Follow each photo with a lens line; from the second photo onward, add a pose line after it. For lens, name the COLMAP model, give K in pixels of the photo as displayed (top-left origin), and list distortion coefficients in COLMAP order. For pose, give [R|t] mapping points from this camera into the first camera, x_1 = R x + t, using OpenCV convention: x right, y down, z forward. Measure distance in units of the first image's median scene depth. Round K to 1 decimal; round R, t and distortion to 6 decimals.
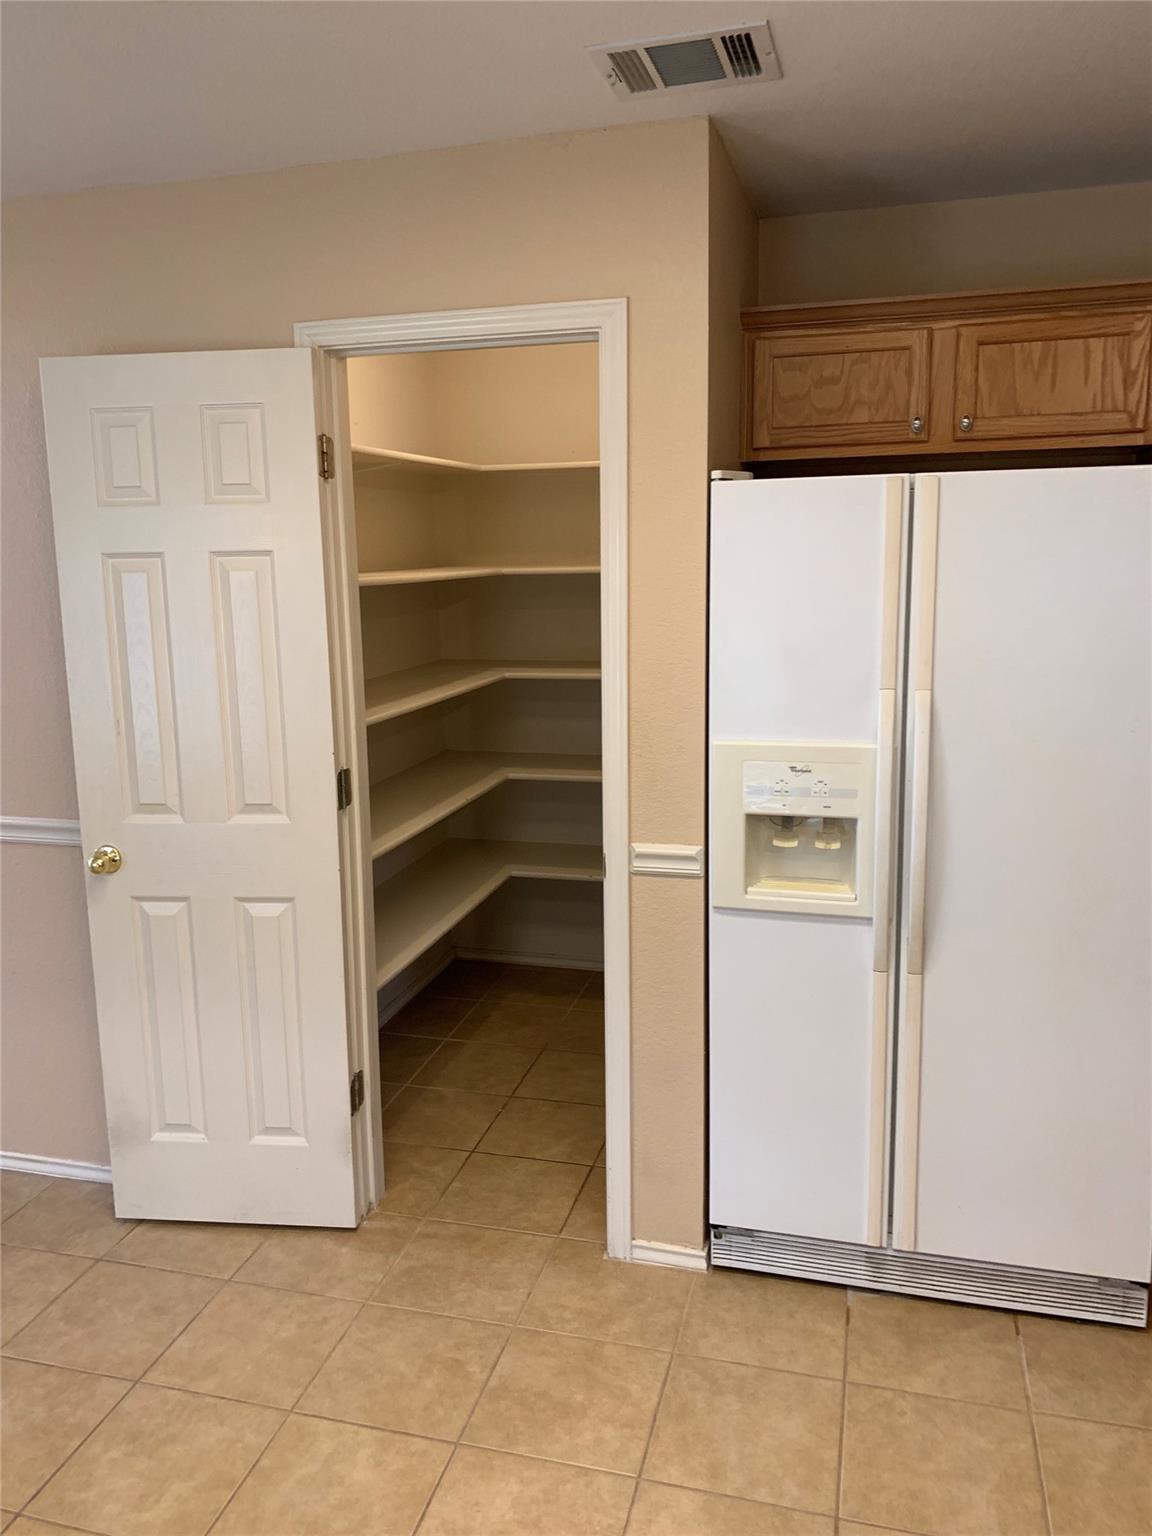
lens RADIAL K [[1180.4, 0, 568.4], [0, 1180.4, 758.5], [0, 0, 1]] dist [0.023995, -0.030672]
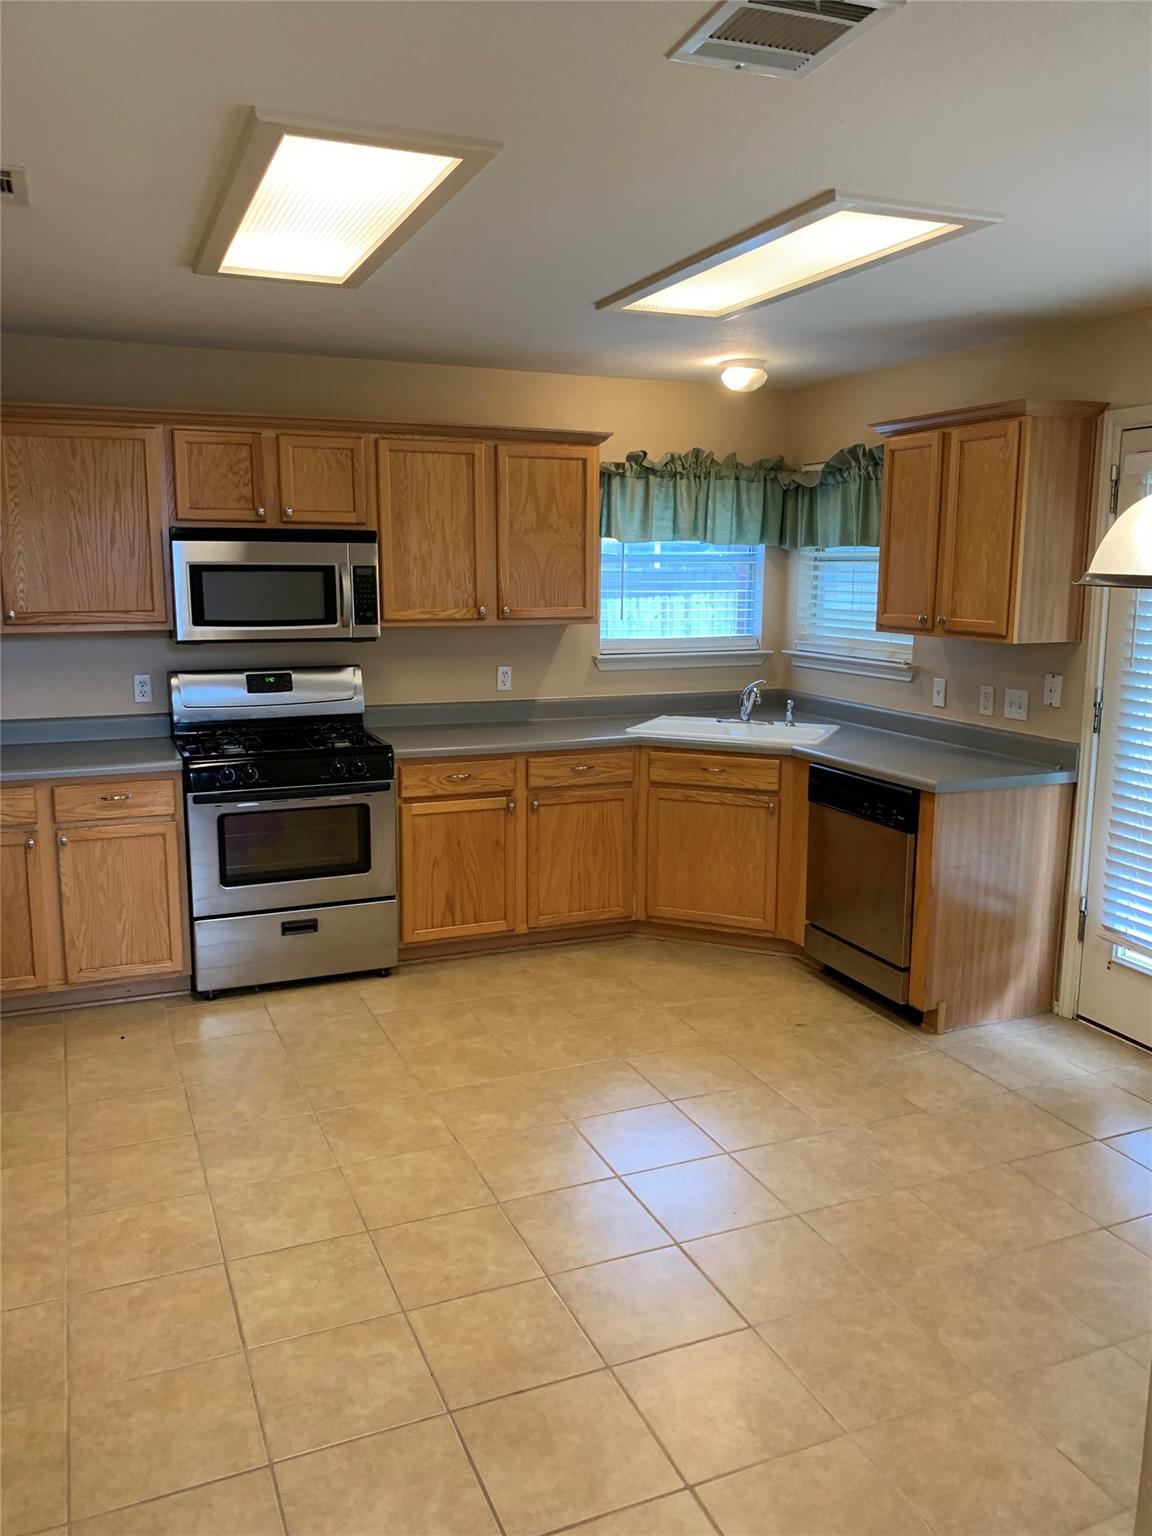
lens RADIAL K [[1180.4, 0, 572.1], [0, 1180.4, 772.3], [0, 0, 1]] dist [0.023995, -0.030672]
pose [[-0.620754, -0.128494, 0.773404, -1.103189], [0.143042, 0.951358, 0.272869, -0.195998], [-0.770846, 0.280013, -0.572179, 1.144145]]
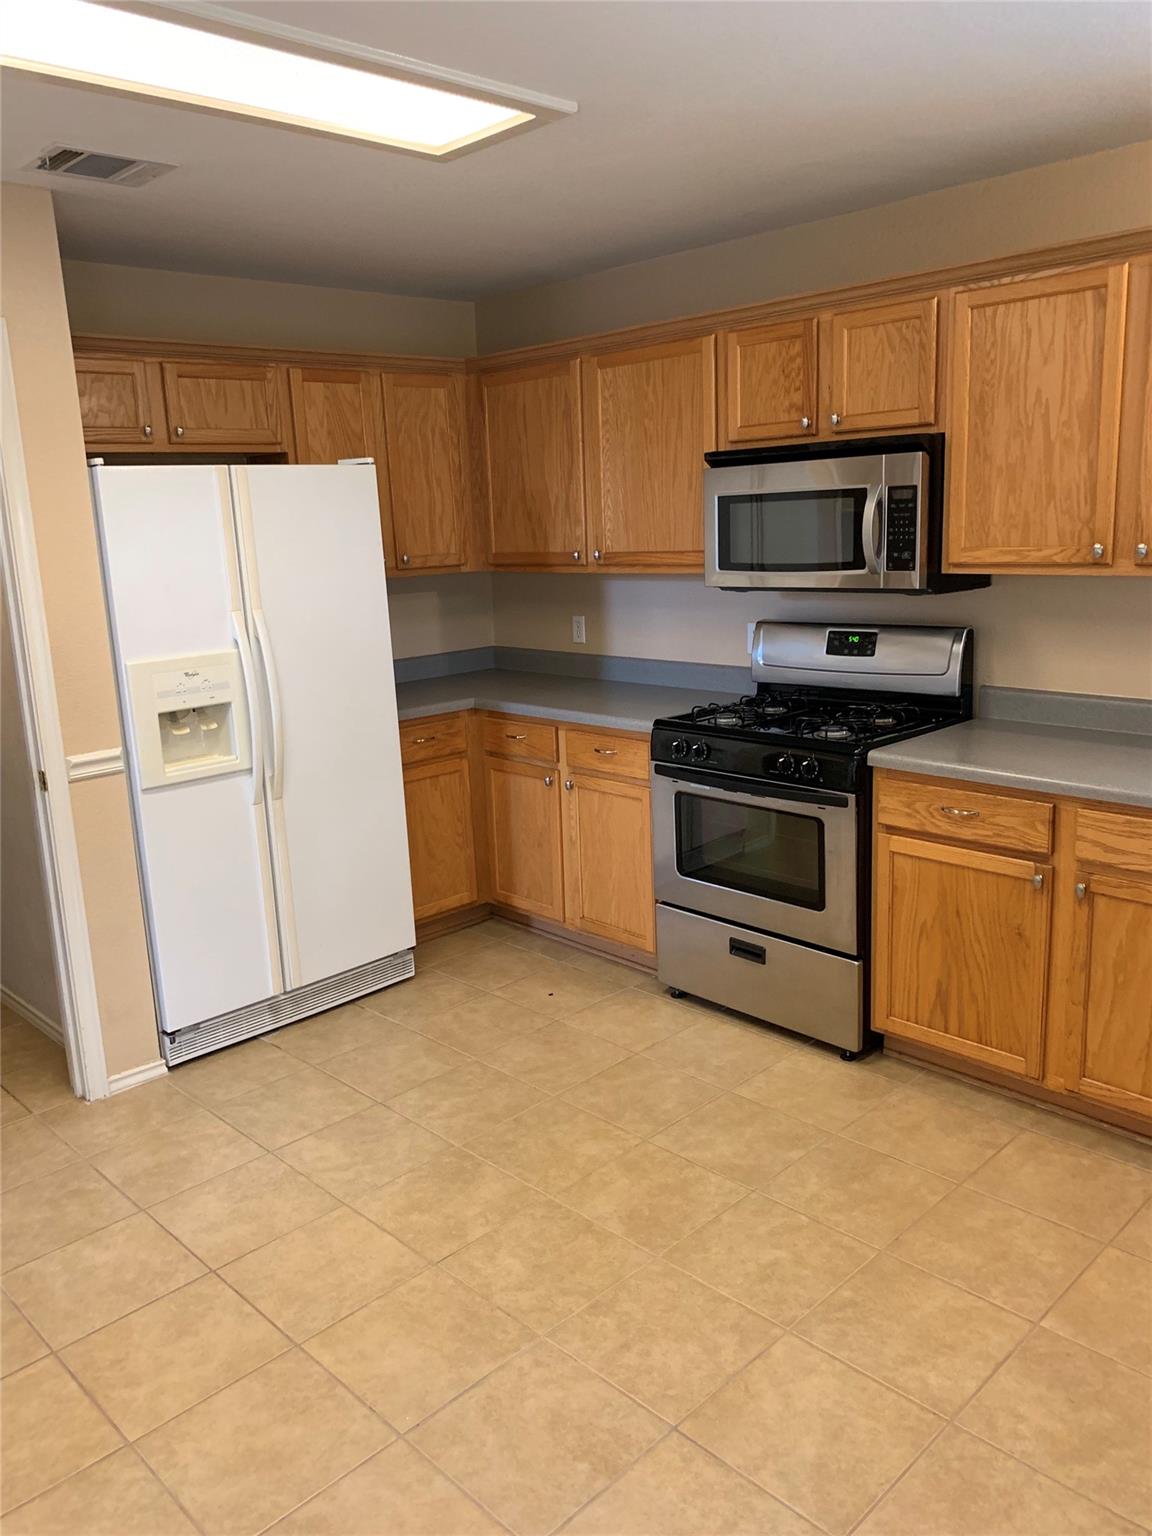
lens RADIAL K [[1180.4, 0, 564.5], [0, 1180.4, 756.0], [0, 0, 1]] dist [0.023995, -0.030672]
pose [[0.512002, -0.181993, 0.839483, -0.752241], [0.187387, 0.977424, 0.097610, 0.048710], [-0.838296, 0.107332, 0.534546, -0.112613]]
